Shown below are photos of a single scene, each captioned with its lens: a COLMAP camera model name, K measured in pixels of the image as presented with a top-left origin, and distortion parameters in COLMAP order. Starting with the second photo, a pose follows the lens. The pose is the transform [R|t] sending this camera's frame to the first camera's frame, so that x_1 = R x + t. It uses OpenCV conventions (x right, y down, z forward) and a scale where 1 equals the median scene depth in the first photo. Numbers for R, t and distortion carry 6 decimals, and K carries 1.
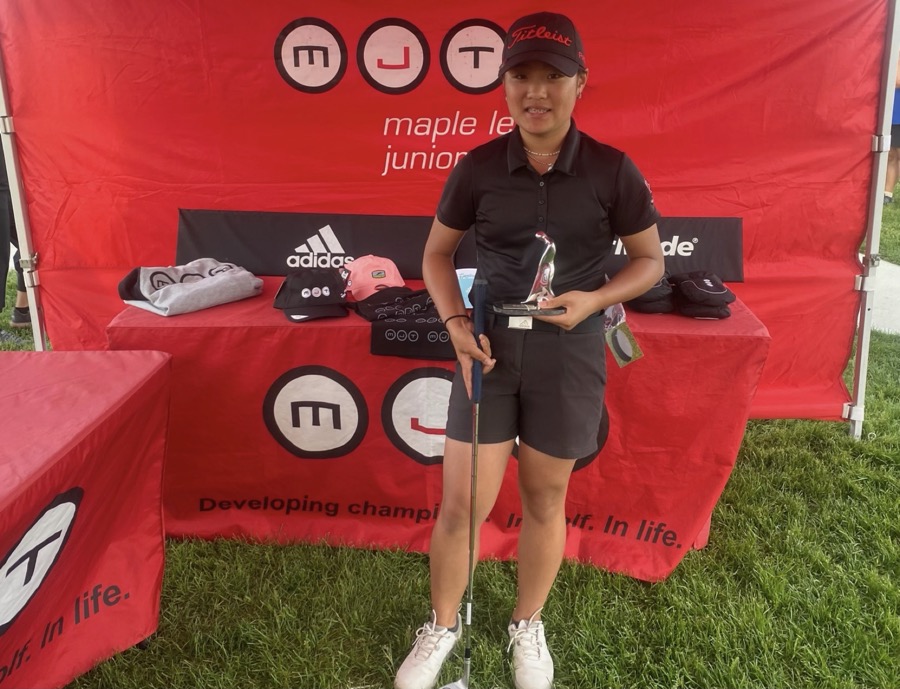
lens RADIAL K [[757.8, 0, 452.4], [0, 757.8, 275.2], [0, 0, 1]] dist [0.021410, -0.015795]
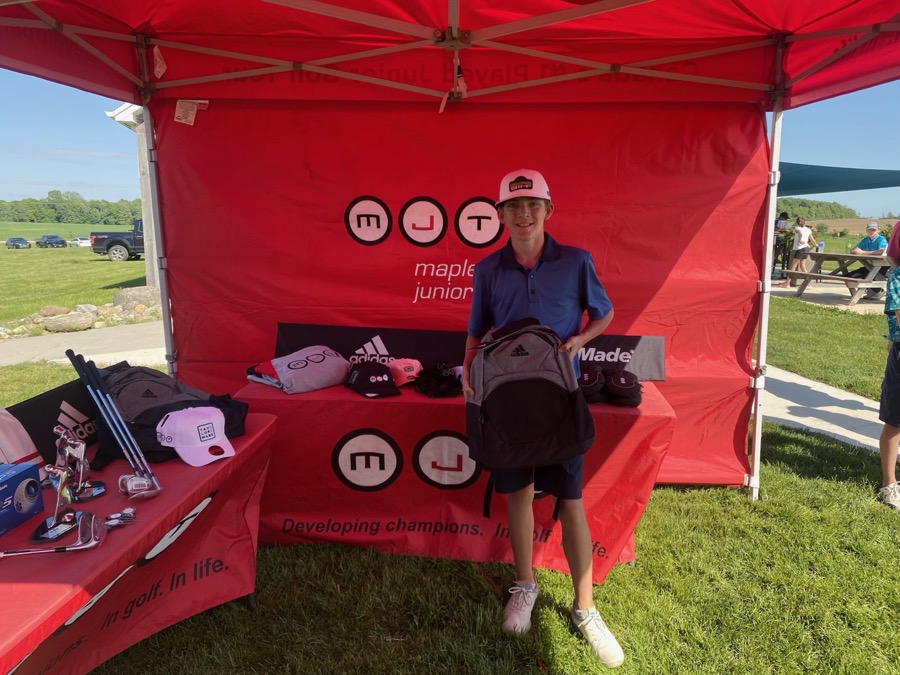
lens RADIAL K [[634.4, 0, 445.9], [0, 634.4, 347.6], [0, 0, 1]] dist [0.011488, -0.000165]
pose [[0.999027, 0.022575, -0.037883, 0.012950], [-0.024679, 0.998126, -0.056003, 0.022965], [0.036547, 0.056884, 0.997712, -0.213484]]
